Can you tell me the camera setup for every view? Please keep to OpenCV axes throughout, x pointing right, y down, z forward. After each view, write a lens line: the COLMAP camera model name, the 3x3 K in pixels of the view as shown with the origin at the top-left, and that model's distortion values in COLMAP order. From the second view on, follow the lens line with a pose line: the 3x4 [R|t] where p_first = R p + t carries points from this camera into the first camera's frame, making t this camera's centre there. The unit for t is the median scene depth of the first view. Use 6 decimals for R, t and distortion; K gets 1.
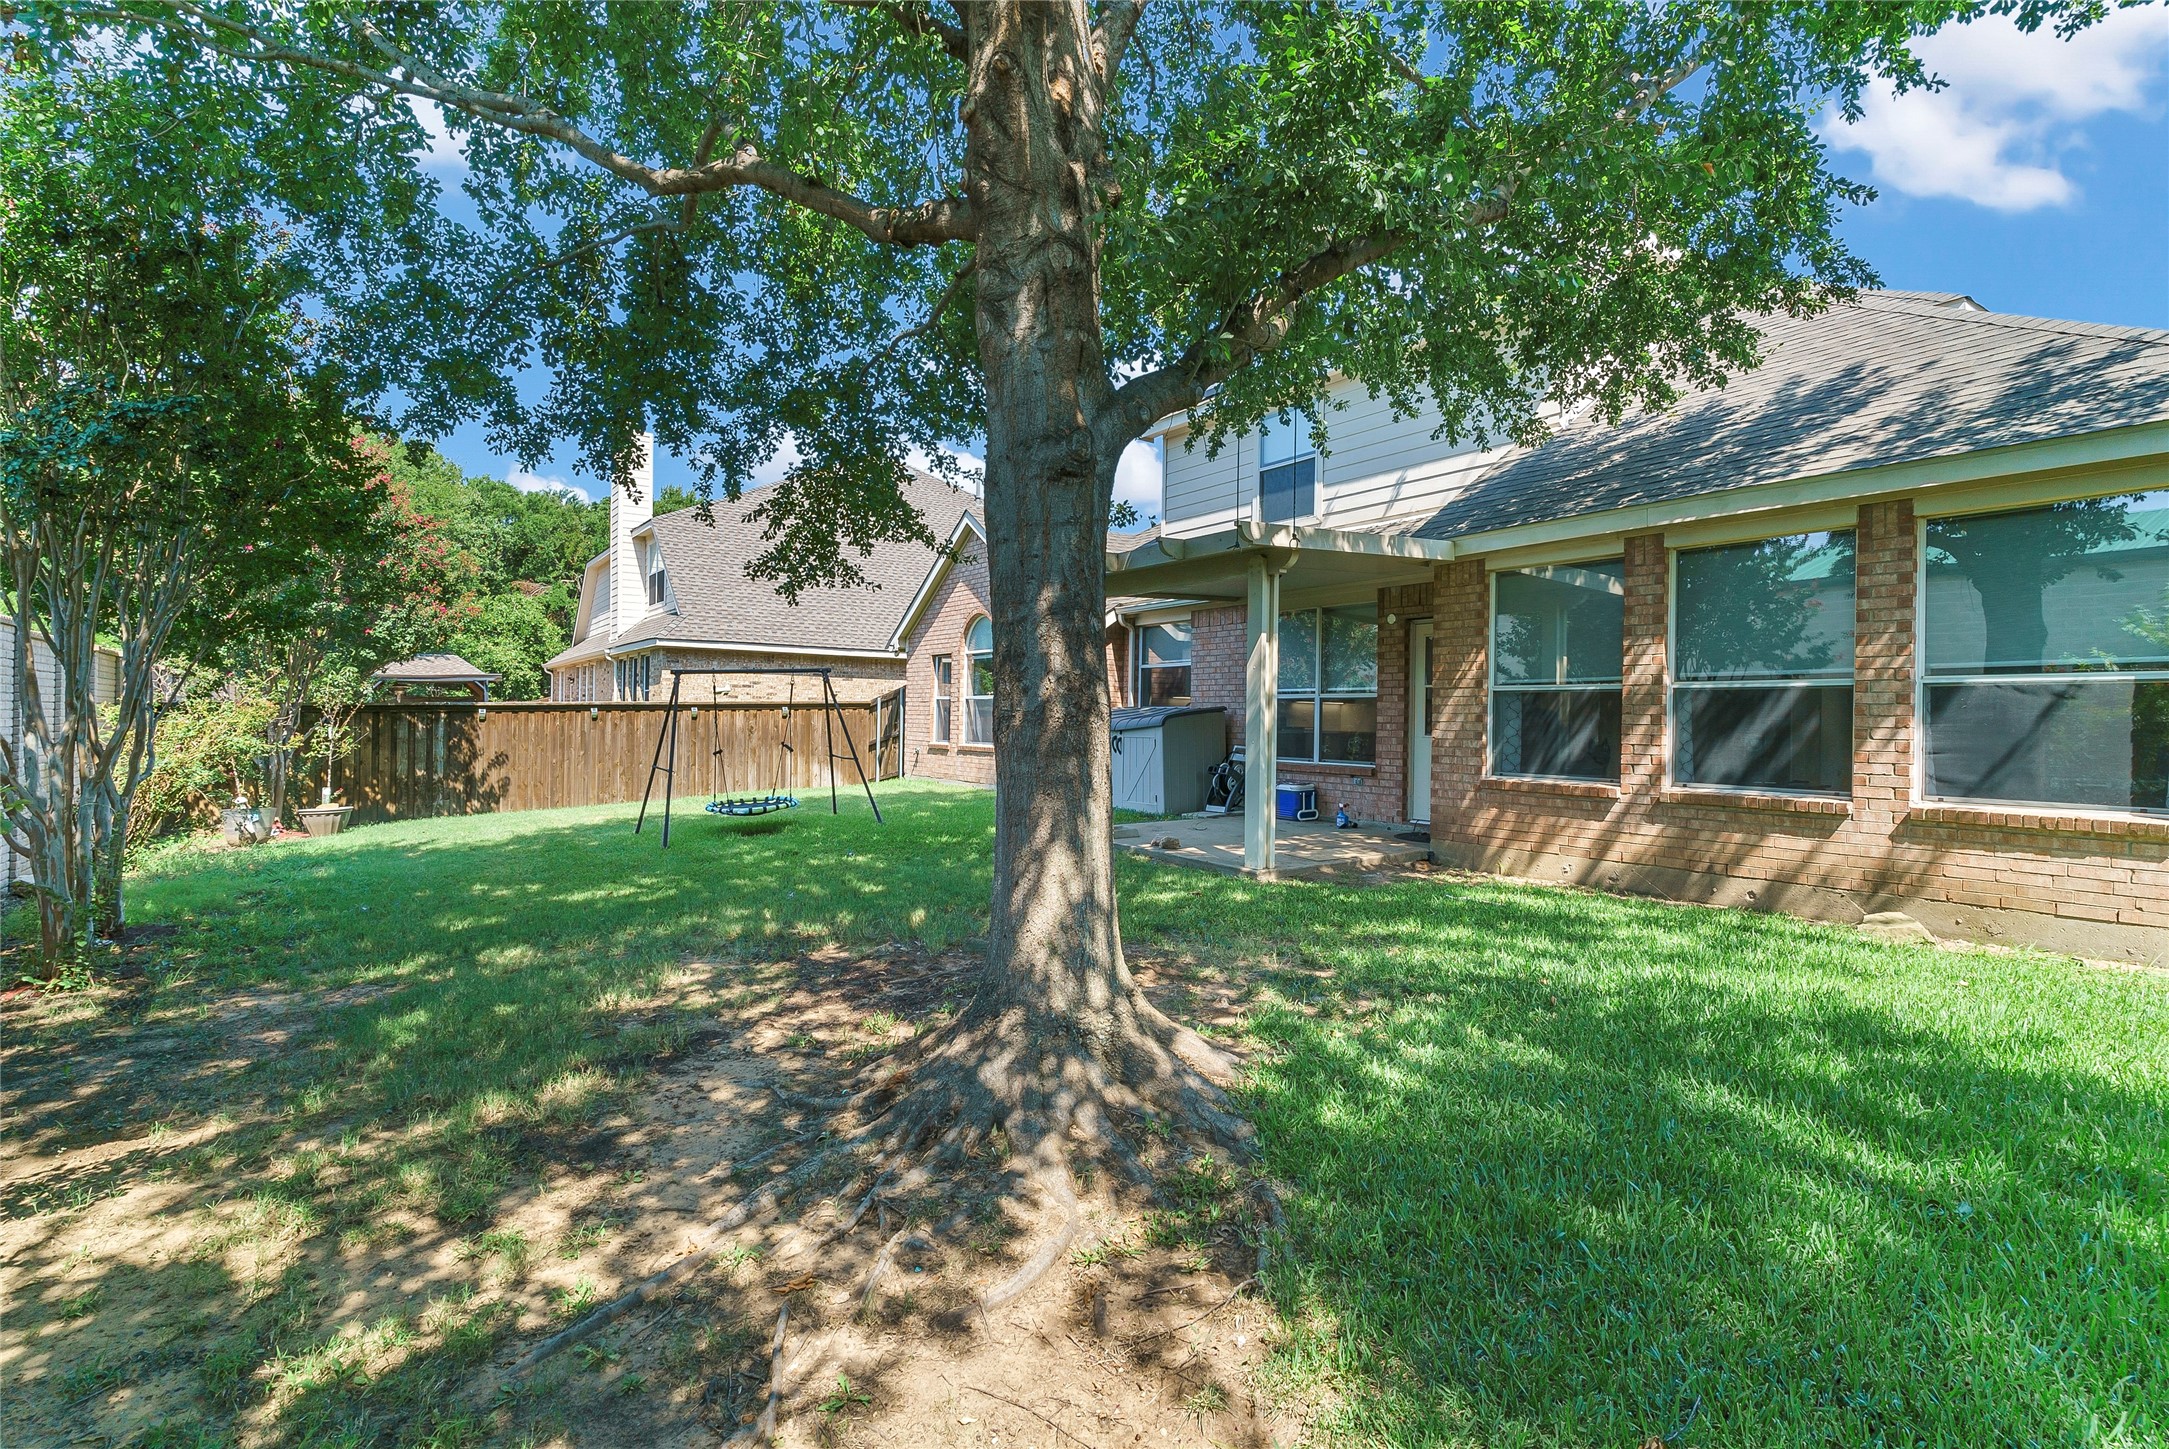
lens RADIAL K [[1057.9, 0, 1076.3], [0, 1057.9, 724.0], [0, 0, 1]] dist [0.004904, -0.001775]
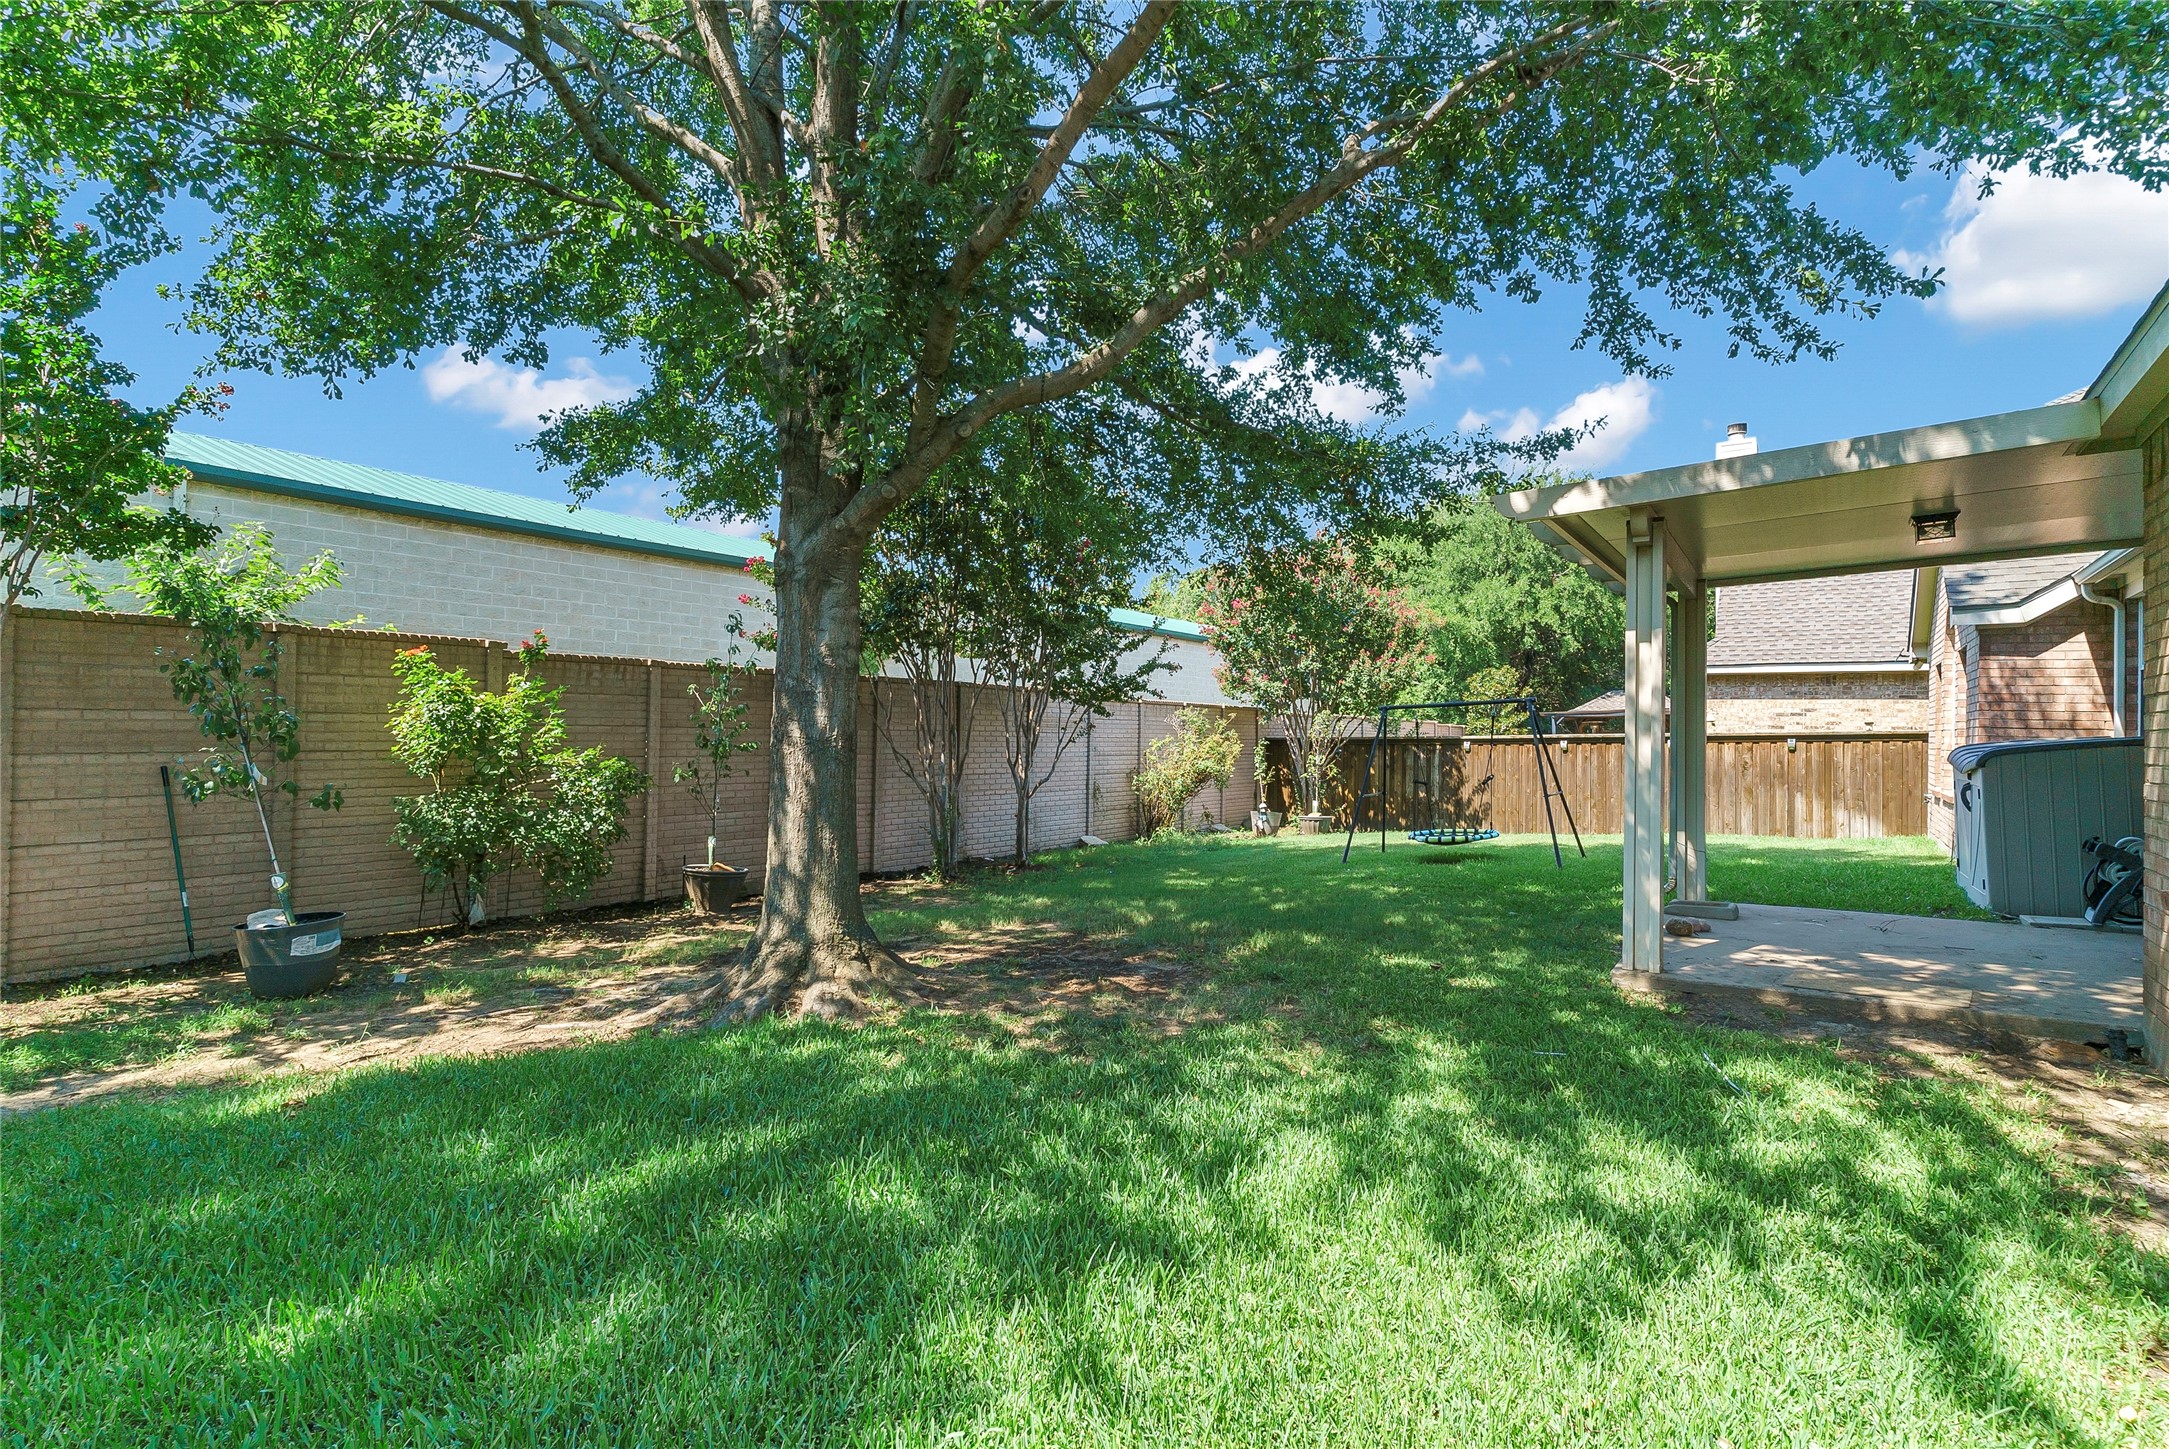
lens RADIAL K [[1057.9, 0, 1073.2], [0, 1057.9, 729.5], [0, 0, 1]] dist [0.004904, -0.001775]
pose [[0.303636, -0.013651, -0.952690, 0.407728], [-0.011384, 0.999774, -0.017954, -0.001992], [0.952720, 0.016297, 0.303412, 0.242935]]
